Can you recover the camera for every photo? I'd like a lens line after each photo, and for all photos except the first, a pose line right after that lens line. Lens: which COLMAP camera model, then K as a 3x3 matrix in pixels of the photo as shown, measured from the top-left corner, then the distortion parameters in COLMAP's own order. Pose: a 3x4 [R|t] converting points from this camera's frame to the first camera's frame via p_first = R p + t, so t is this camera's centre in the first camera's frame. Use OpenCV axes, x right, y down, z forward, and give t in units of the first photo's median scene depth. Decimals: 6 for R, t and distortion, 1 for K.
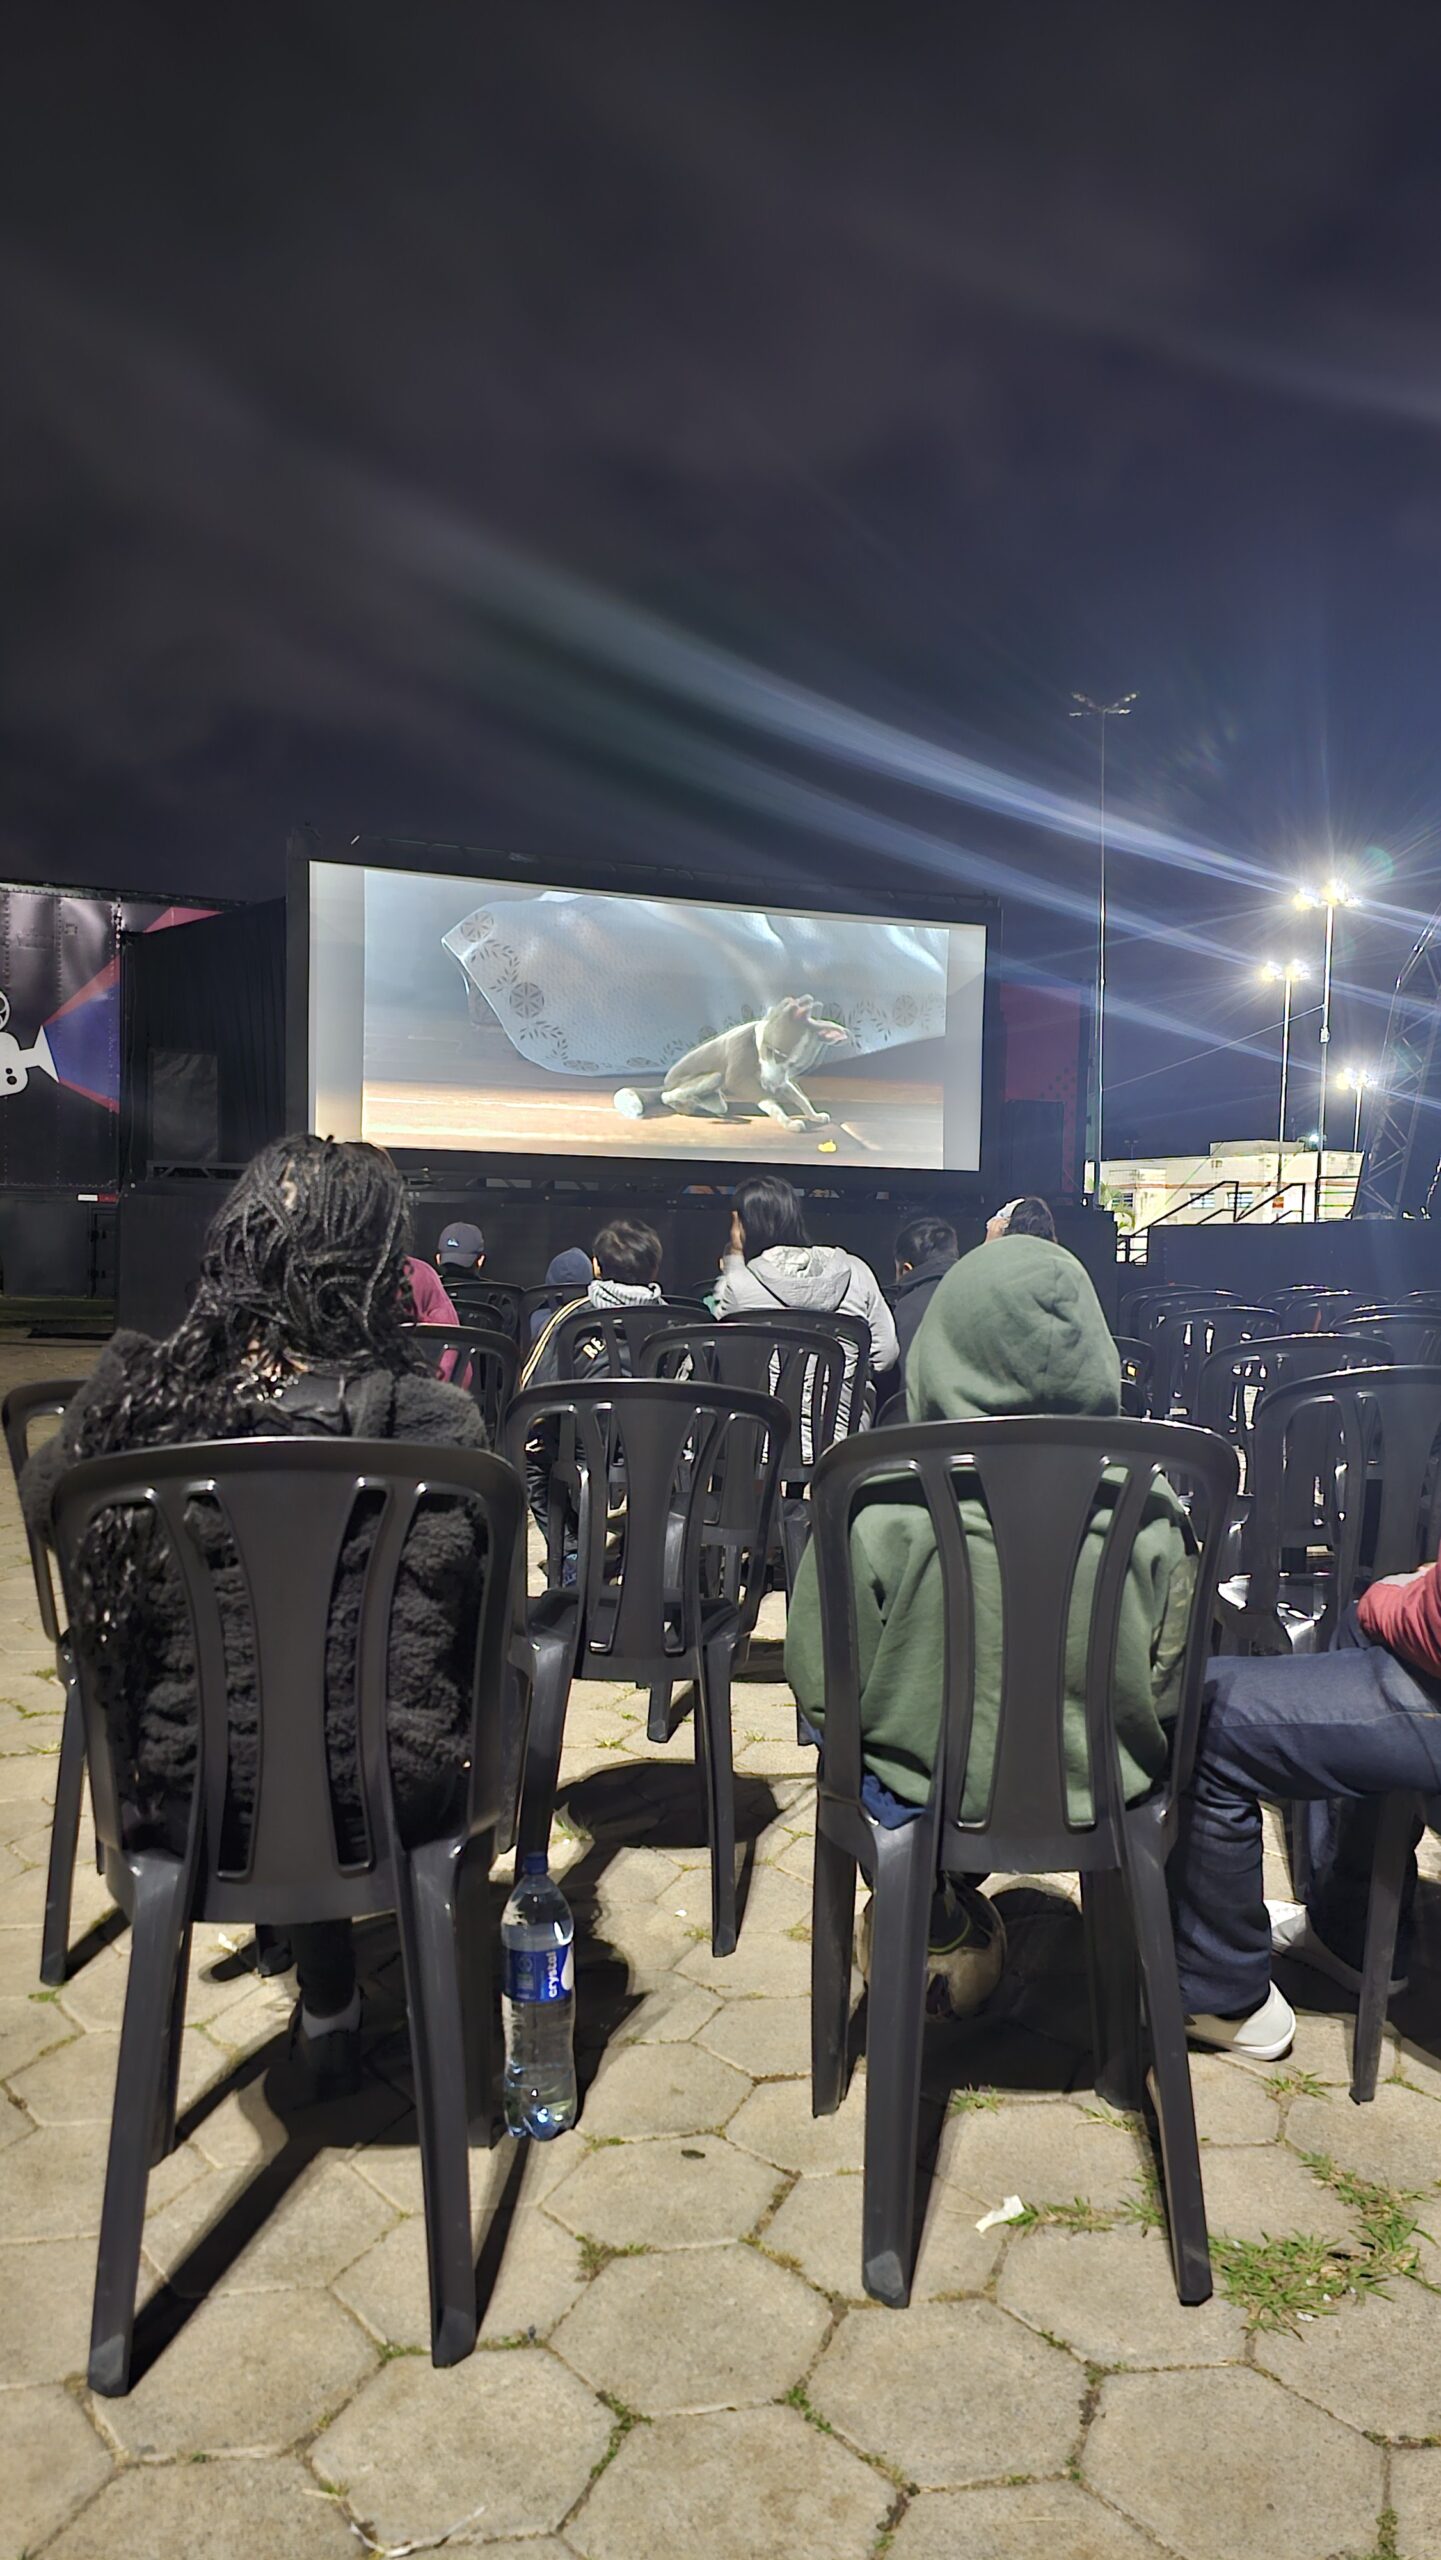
lens RADIAL K [[1767.3, 0, 730.1], [0, 1767.3, 1329.2], [0, 0, 1]] dist [0.077350, -0.054332]
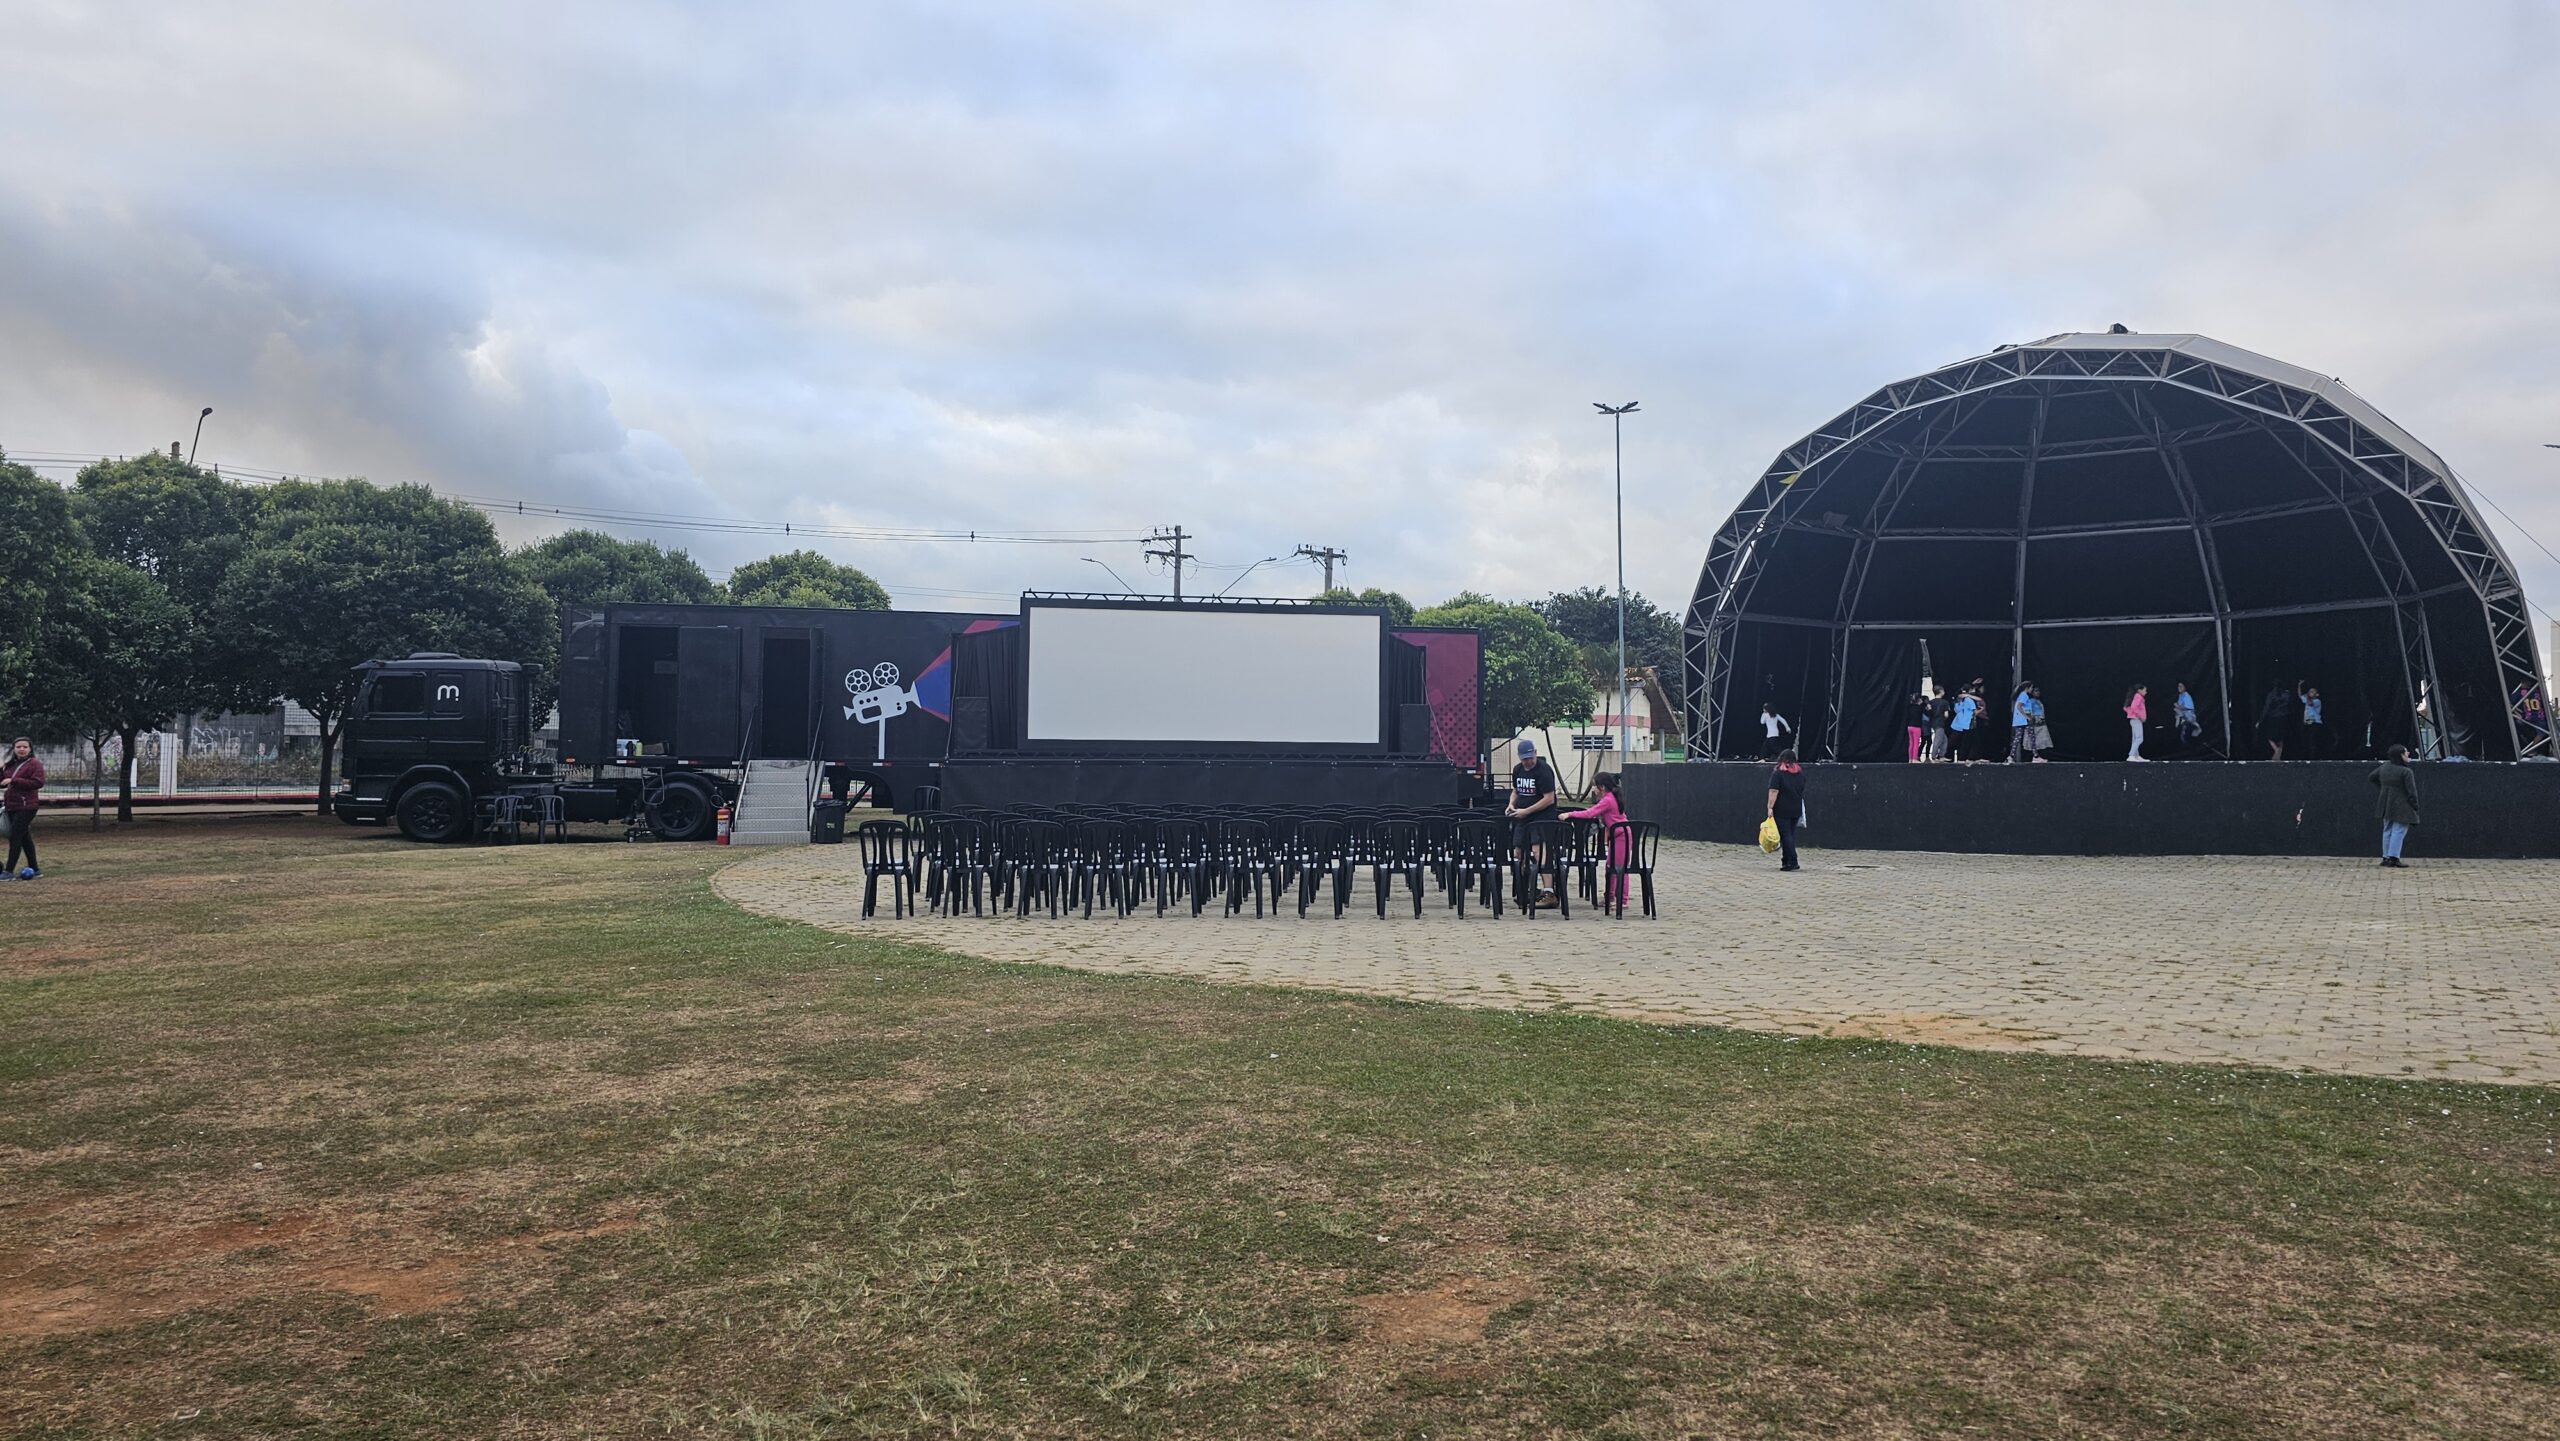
lens RADIAL K [[1753.4, 0, 1286.0], [0, 1753.4, 723.9], [0, 0, 1]] dist [0.067960, -0.049475]
pose [[0.981044, -0.016264, -0.193102, 1.836514], [0.001751, 0.997175, -0.075091, 0.130759], [0.193778, 0.073330, 0.978301, -3.843614]]
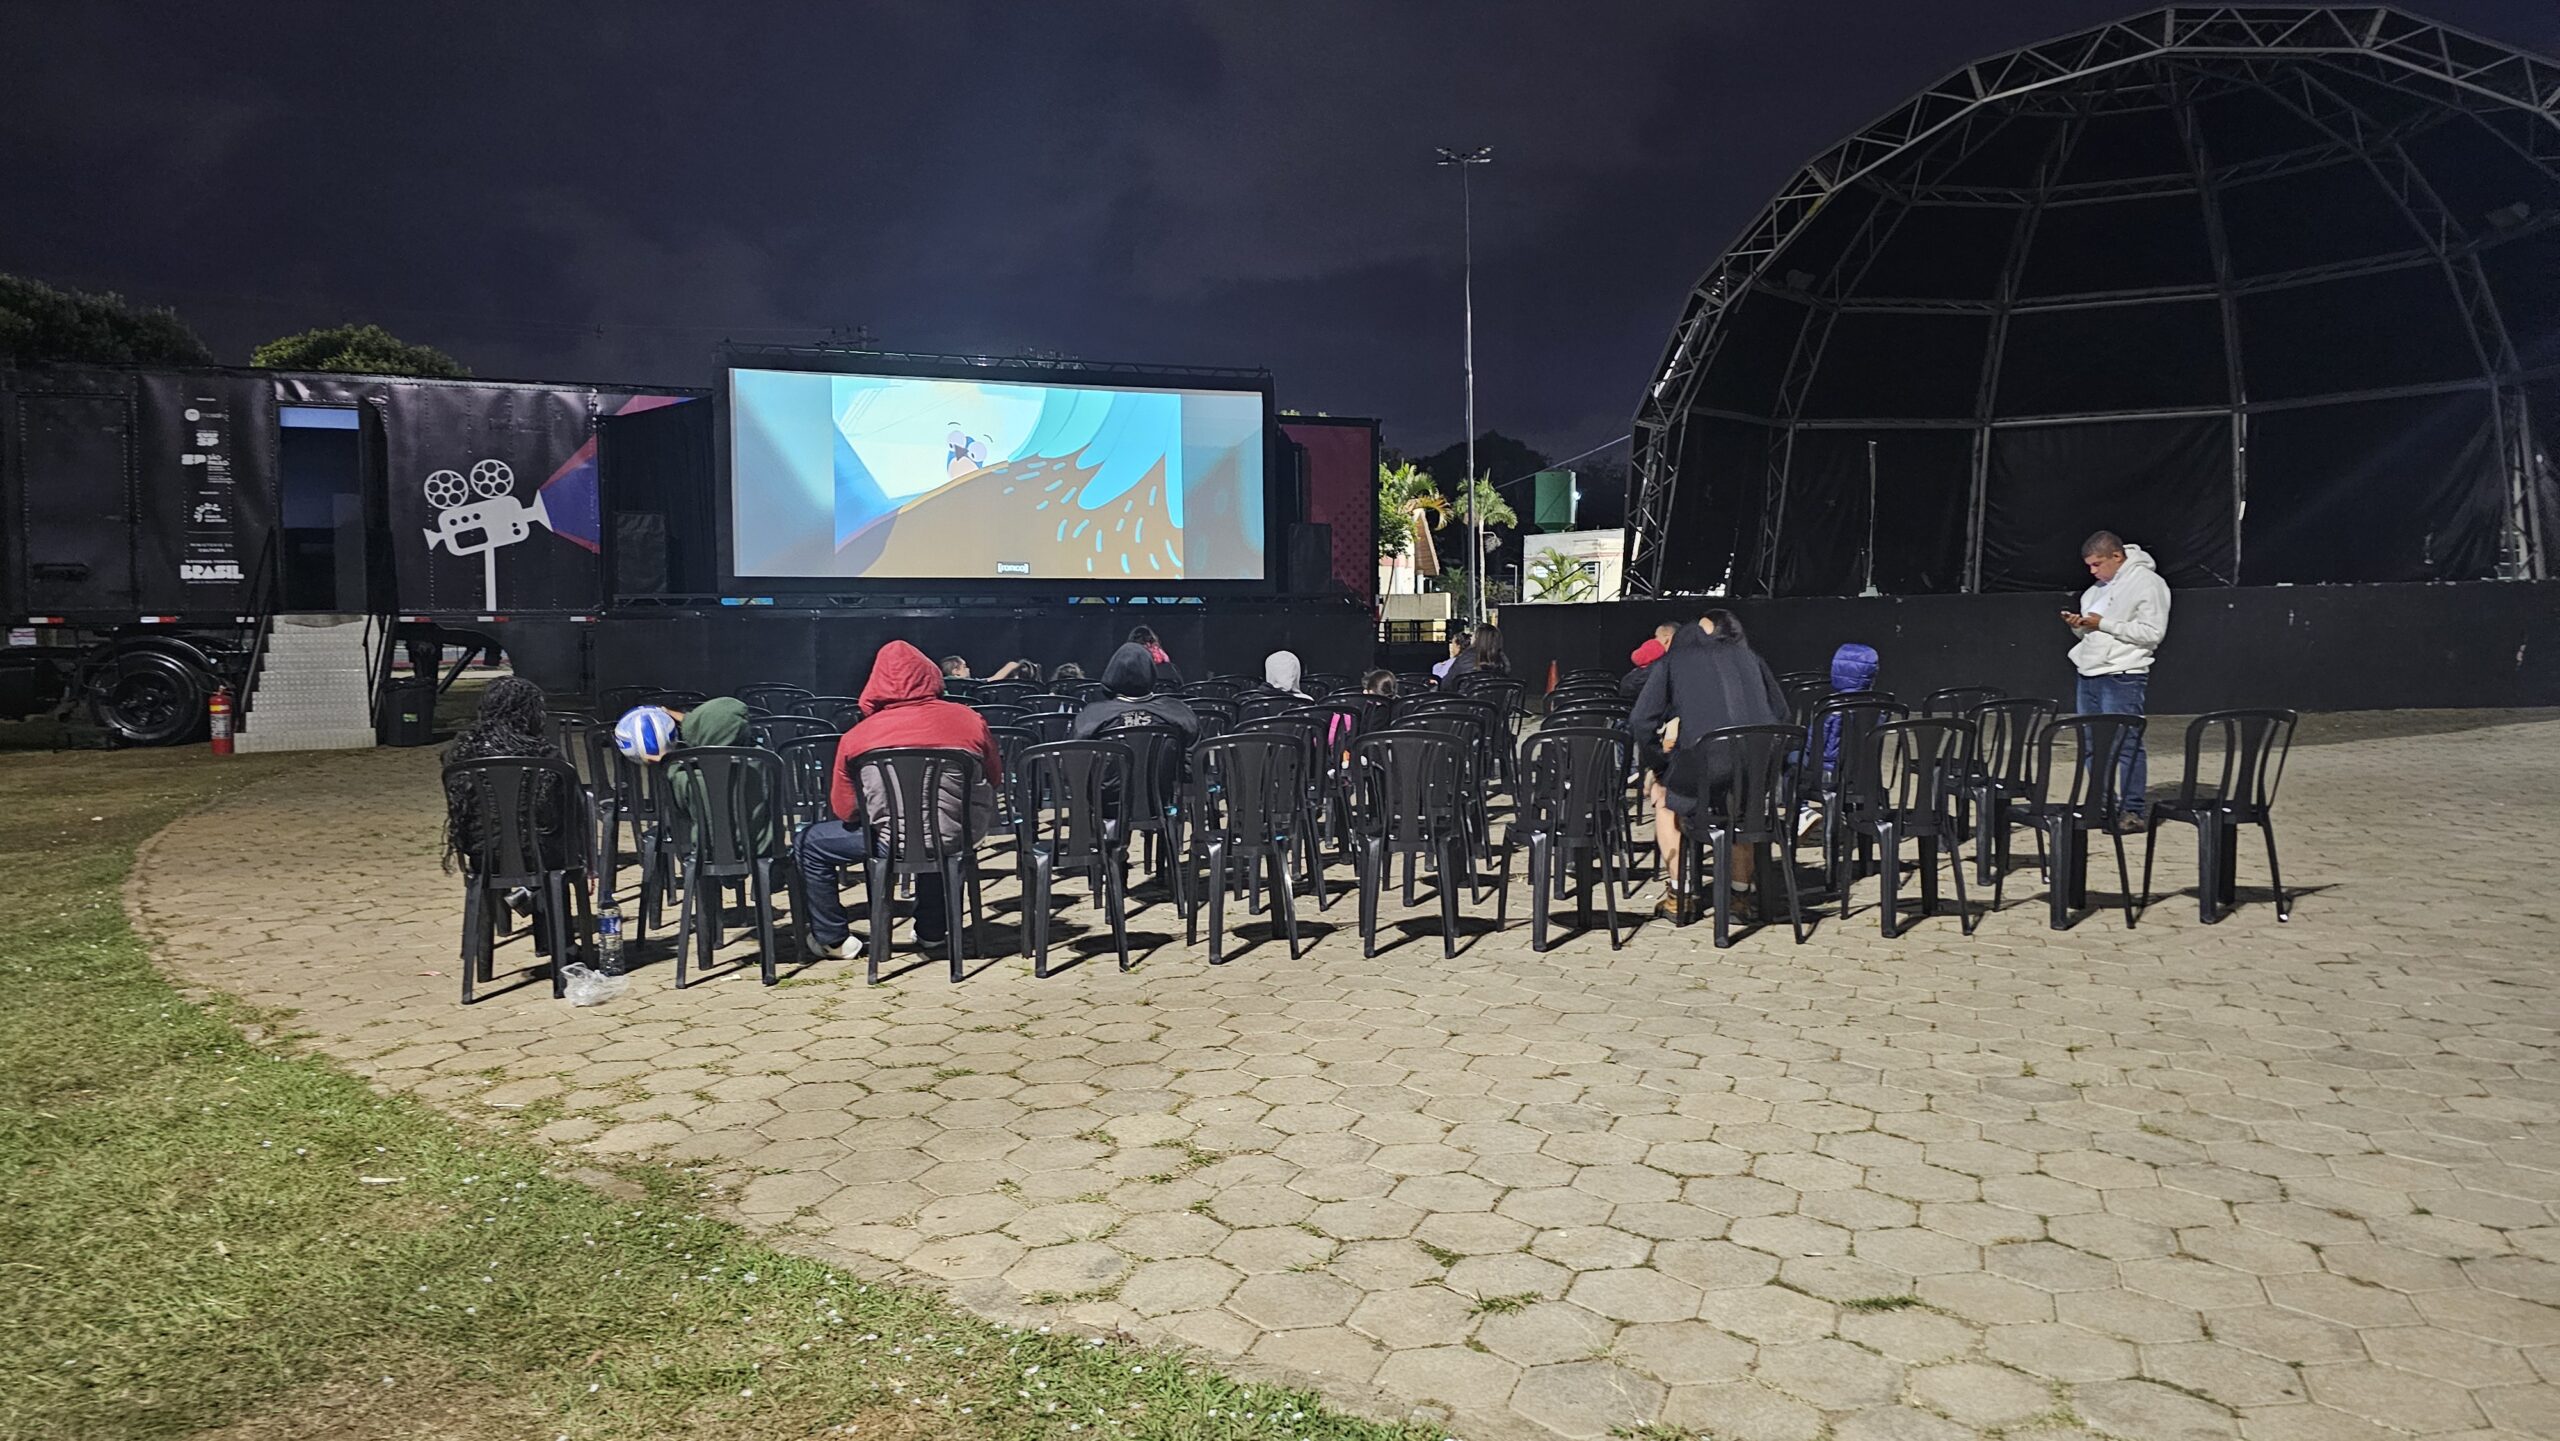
lens RADIAL K [[1767.3, 0, 1280.8], [0, 1767.3, 714.5], [0, 0, 1]] dist [0.077350, -0.054332]
pose [[0.999665, -0.025301, -0.005504, 0.734359], [0.025365, 0.999608, 0.011865, -0.023924], [0.005202, -0.012001, 0.999914, -1.417776]]
